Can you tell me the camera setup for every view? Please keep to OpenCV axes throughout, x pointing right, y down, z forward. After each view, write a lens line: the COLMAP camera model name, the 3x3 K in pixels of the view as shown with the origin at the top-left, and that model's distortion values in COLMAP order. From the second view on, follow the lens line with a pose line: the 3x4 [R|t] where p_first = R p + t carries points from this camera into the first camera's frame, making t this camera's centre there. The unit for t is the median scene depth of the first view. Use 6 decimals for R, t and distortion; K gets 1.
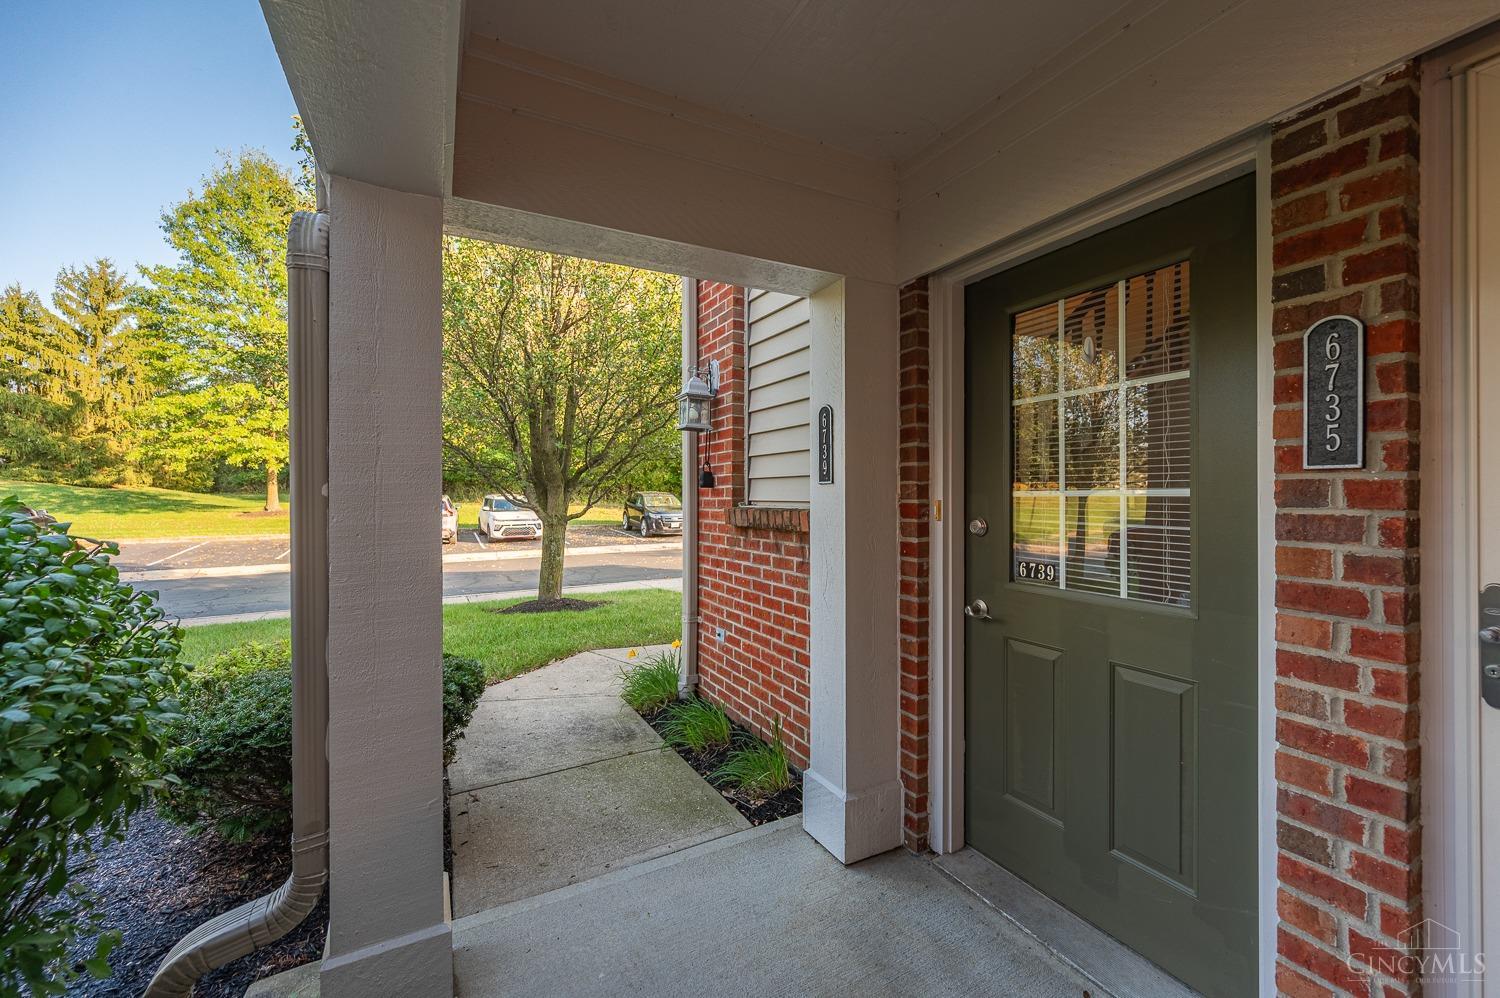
lens RADIAL K [[608.8, 0, 750.0], [0, 608.8, 499.0], [0, 0, 1]] dist [-0.000182, -0.000016]
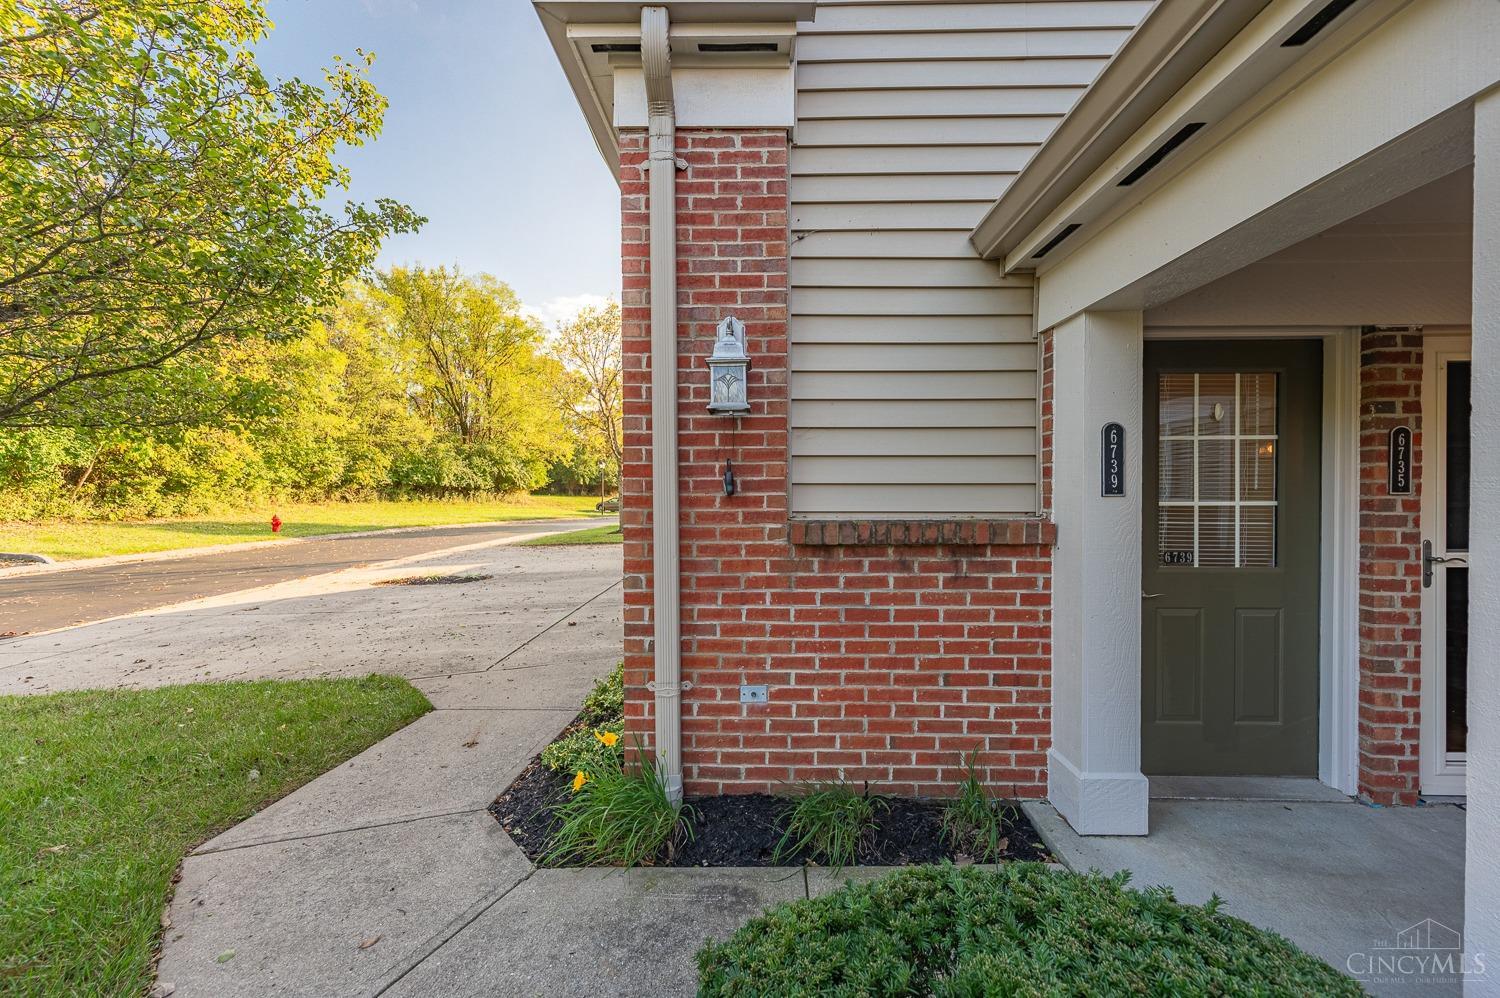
lens RADIAL K [[593.3, 0, 750.0], [0, 593.3, 499.0], [0, 0, 1]] dist [-0.000443, 0.000024]
pose [[0.485056, -0.013775, 0.874375, -0.821205], [0.004949, 0.999903, 0.013007, -0.028314], [-0.874469, -0.001982, 0.485077, 0.792866]]
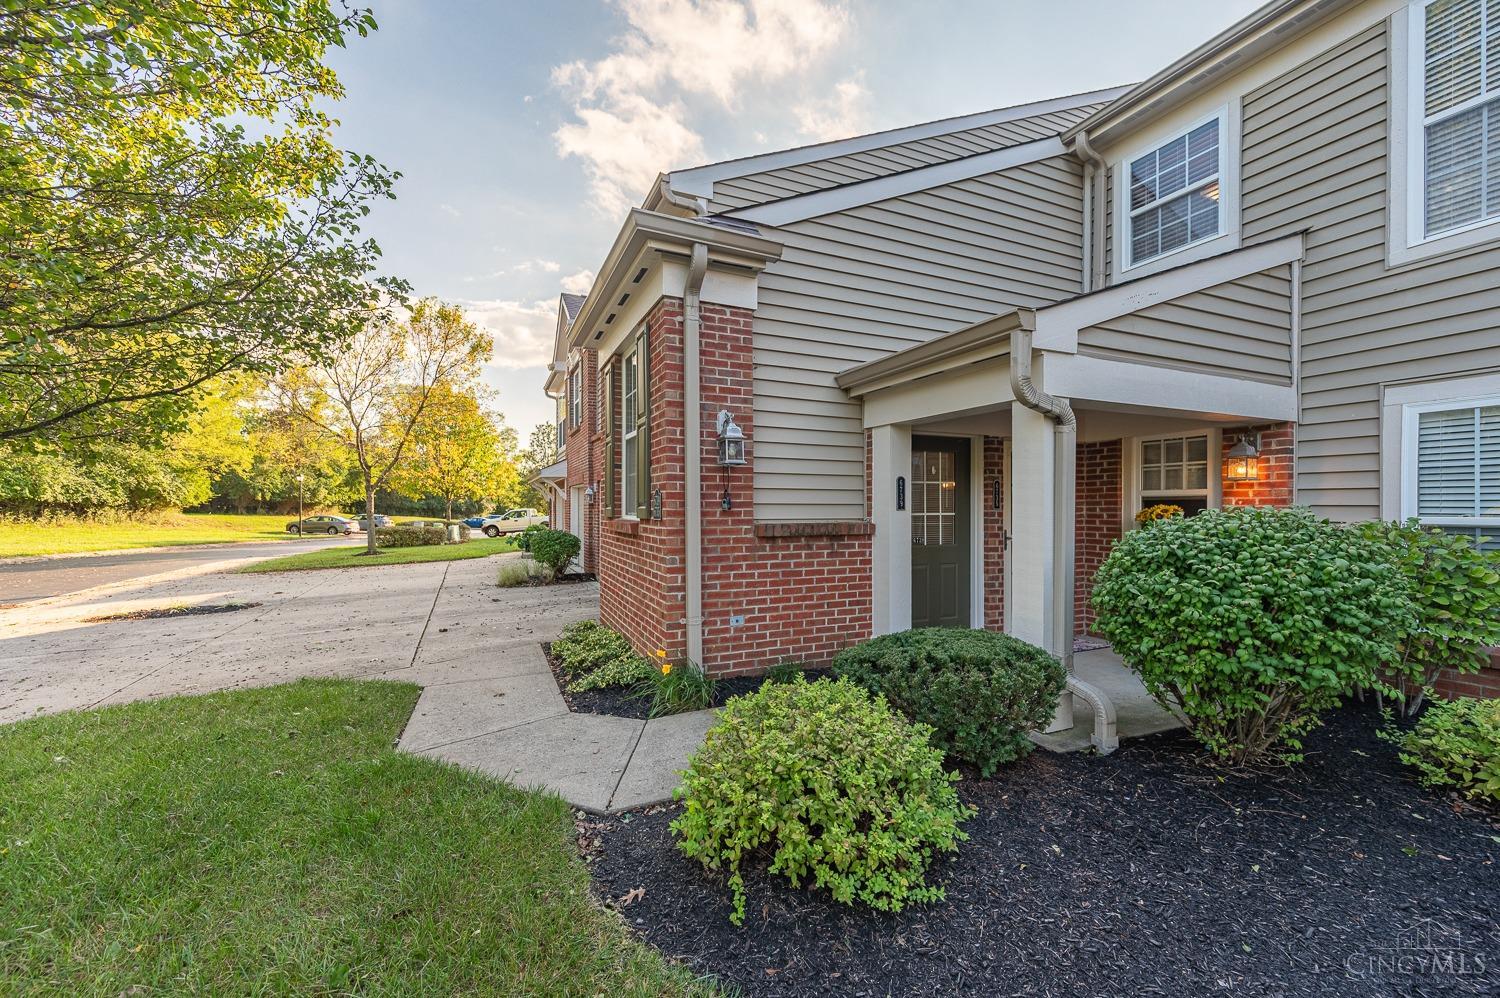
lens RADIAL K [[592.6, 0, 753.7], [0, 592.6, 513.2], [0, 0, 1]] dist [-0.000084, 0.000024]
pose [[0.057534, -0.009332, 0.998300, -1.616436], [0.003943, 0.999951, 0.009120, -0.028302], [-0.998336, 0.003411, 0.057568, 1.075453]]
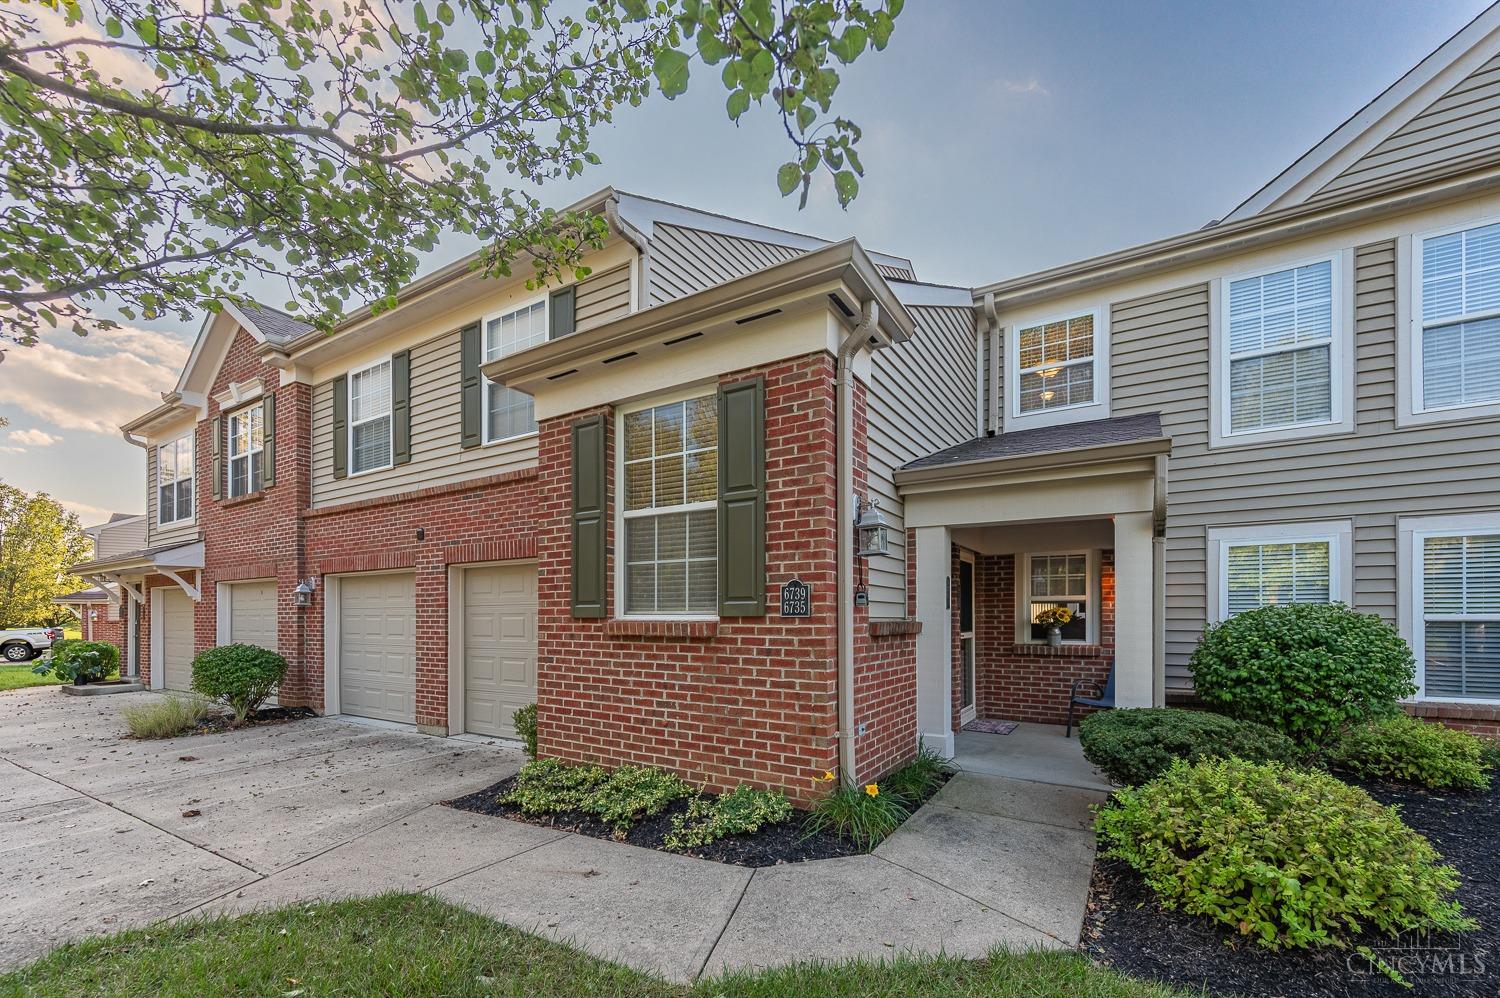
lens RADIAL K [[616.7, 0, 755.5], [0, 616.7, 618.5], [0, 0, 1]] dist [0.001027, 0.000087]
pose [[-0.502993, 0.000720, 0.864290, -1.196357], [0.003564, 0.999993, 0.001241, 0.004095], [-0.864283, 0.003705, -0.502992, 2.162672]]
